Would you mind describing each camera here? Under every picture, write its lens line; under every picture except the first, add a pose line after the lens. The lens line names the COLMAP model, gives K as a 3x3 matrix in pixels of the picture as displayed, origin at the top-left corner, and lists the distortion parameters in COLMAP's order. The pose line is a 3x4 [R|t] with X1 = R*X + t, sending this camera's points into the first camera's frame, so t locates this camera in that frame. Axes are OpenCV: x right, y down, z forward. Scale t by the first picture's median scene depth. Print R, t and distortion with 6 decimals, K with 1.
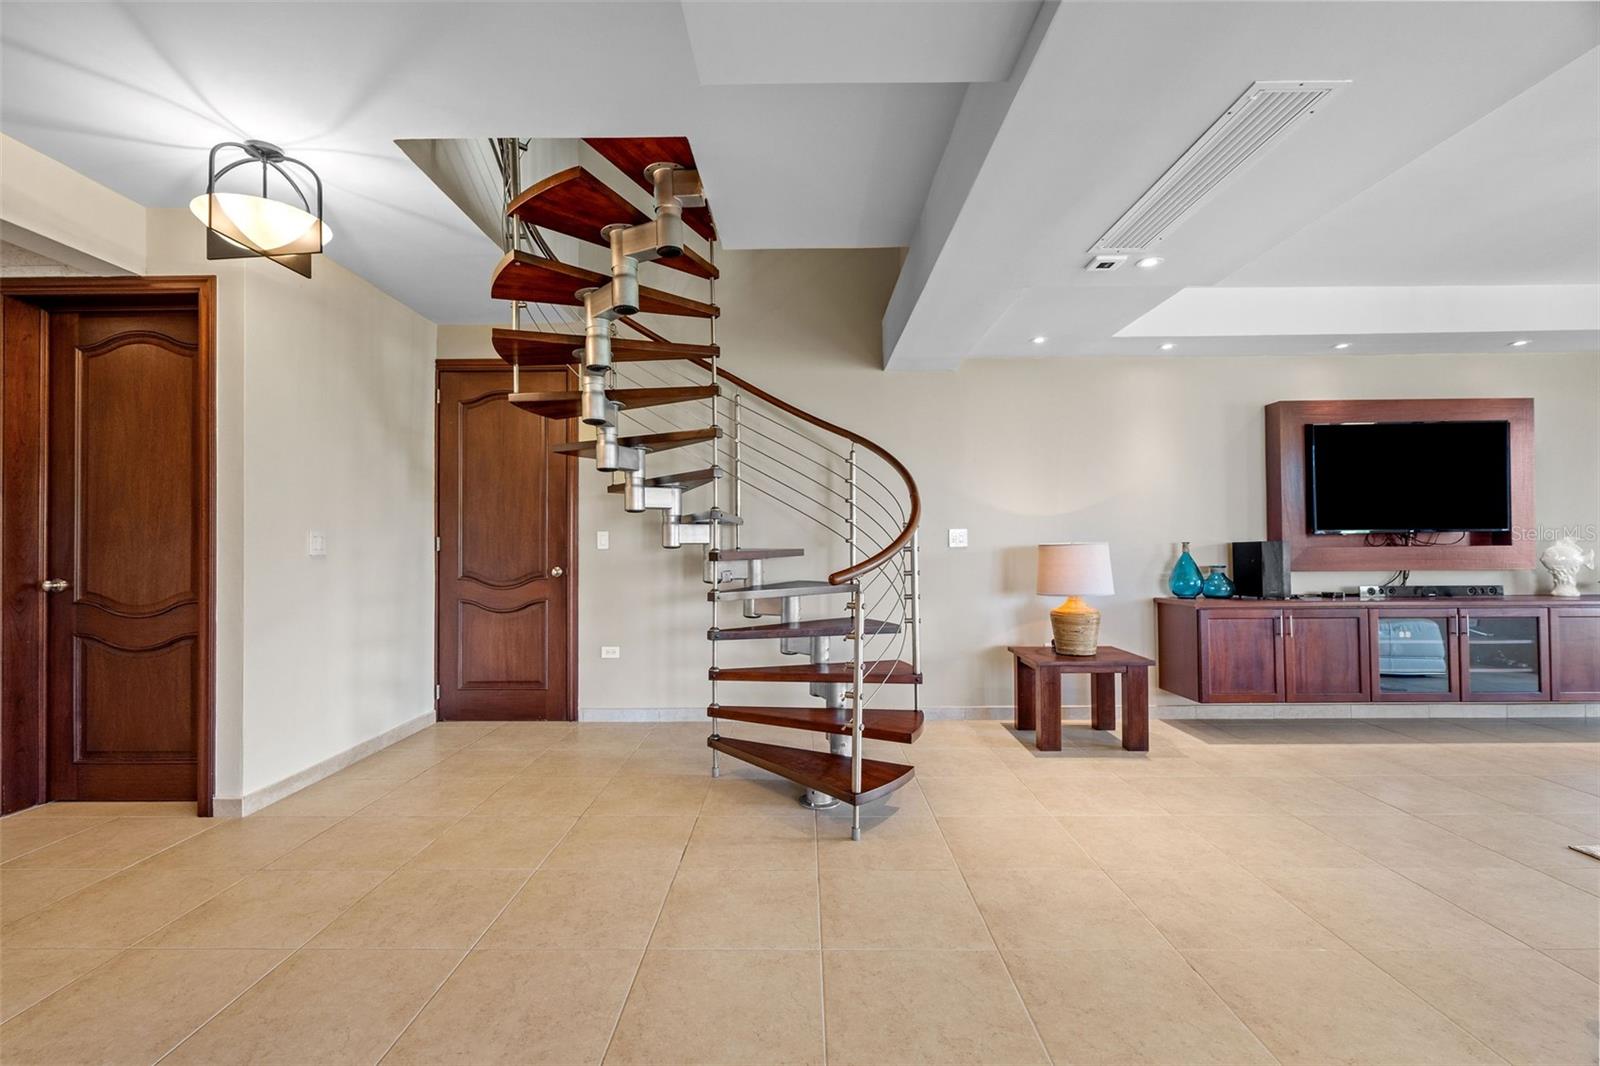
lens RADIAL K [[727.0, 0, 796.8], [0, 727.0, 537.2], [0, 0, 1]] dist [-0.001233, 0.000803]
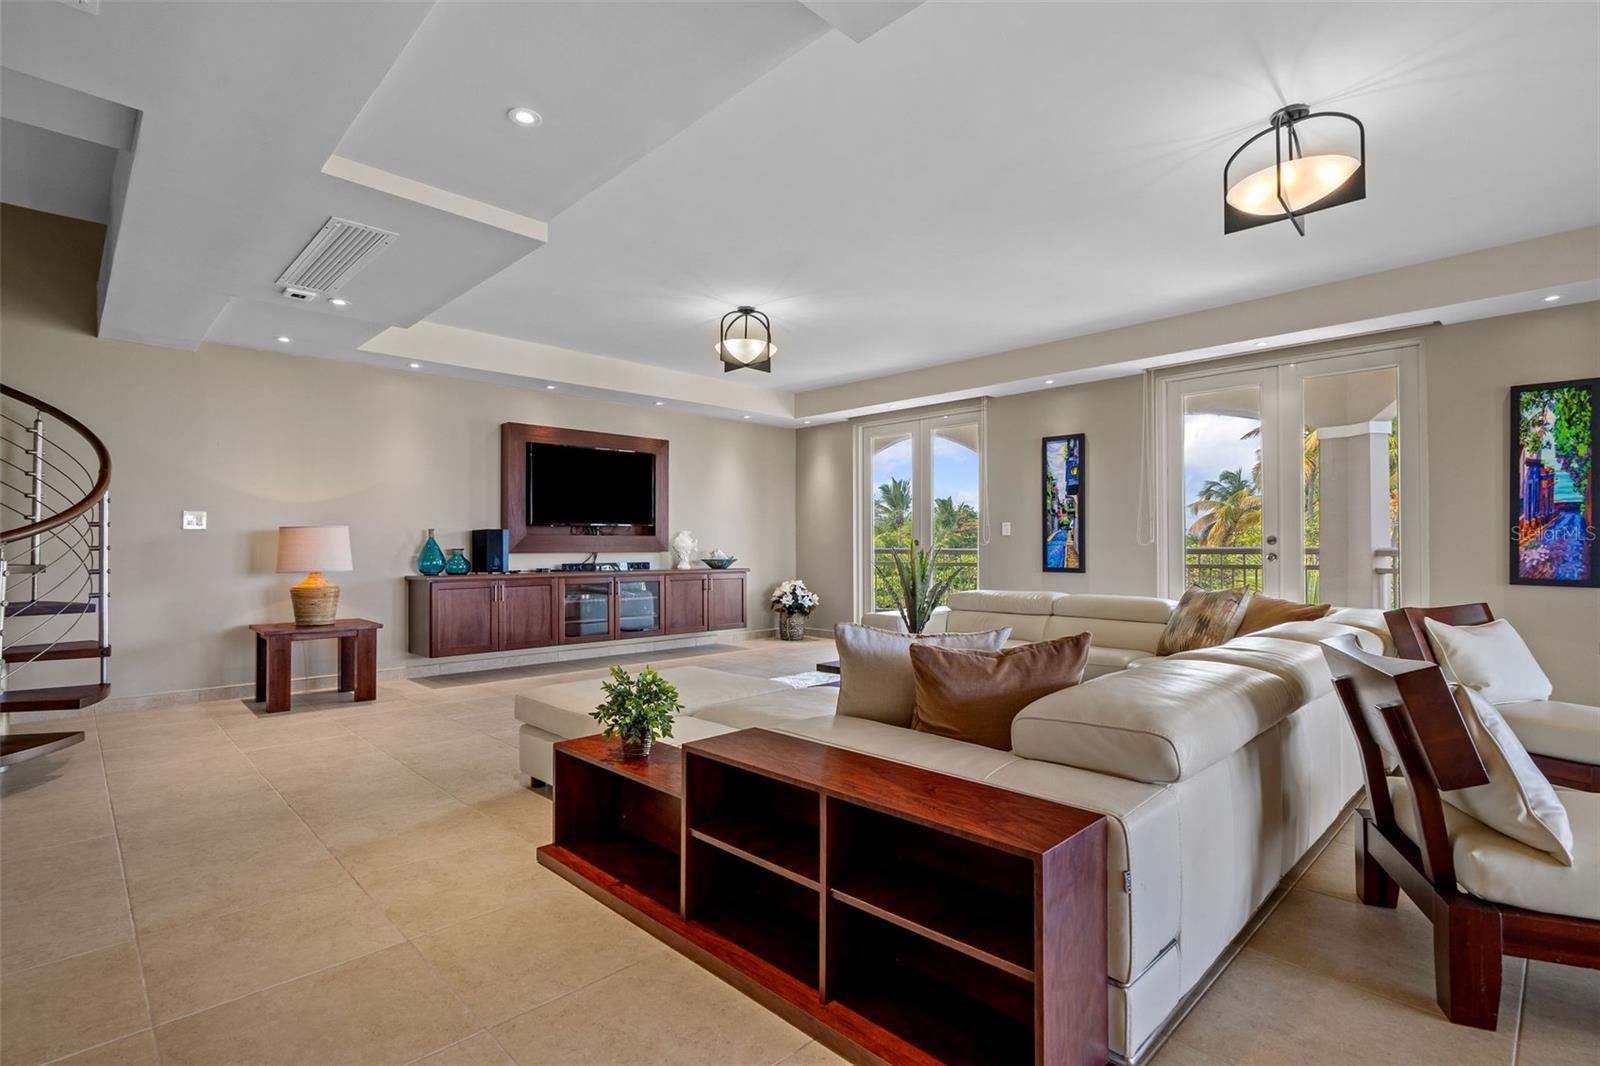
lens RADIAL K [[751.7, 0, 800.0], [0, 751.7, 533.0], [0, 0, 1]] dist [-0.003900, -0.000560]
pose [[0.702229, 0.018468, 0.711712, 0.081405], [-0.011691, 0.999828, -0.014409, 0.025975], [-0.711855, 0.001798, 0.702324, -0.339361]]
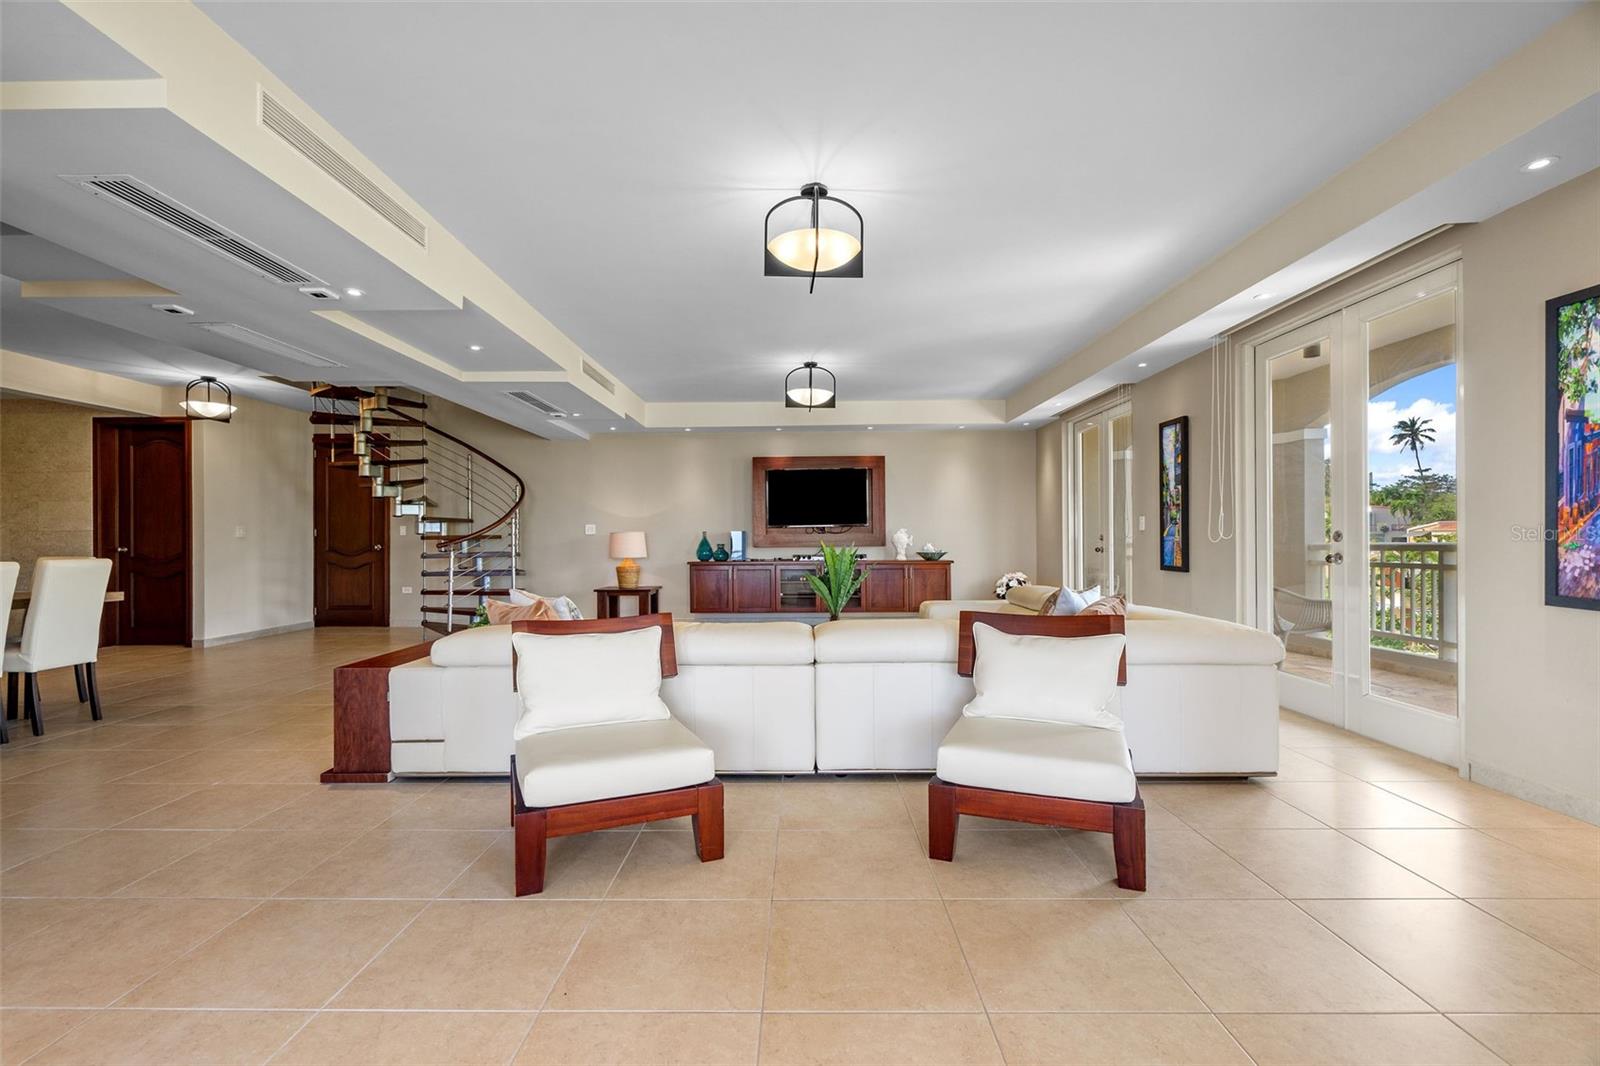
lens RADIAL K [[727.0, 0, 796.8], [0, 727.0, 537.2], [0, 0, 1]] dist [-0.001233, 0.000803]
pose [[0.999999, 0.000348, -0.001049, 0.834514], [-0.000339, 0.999956, 0.009380, 0.003403], [0.001052, -0.009380, 0.999955, -0.971365]]
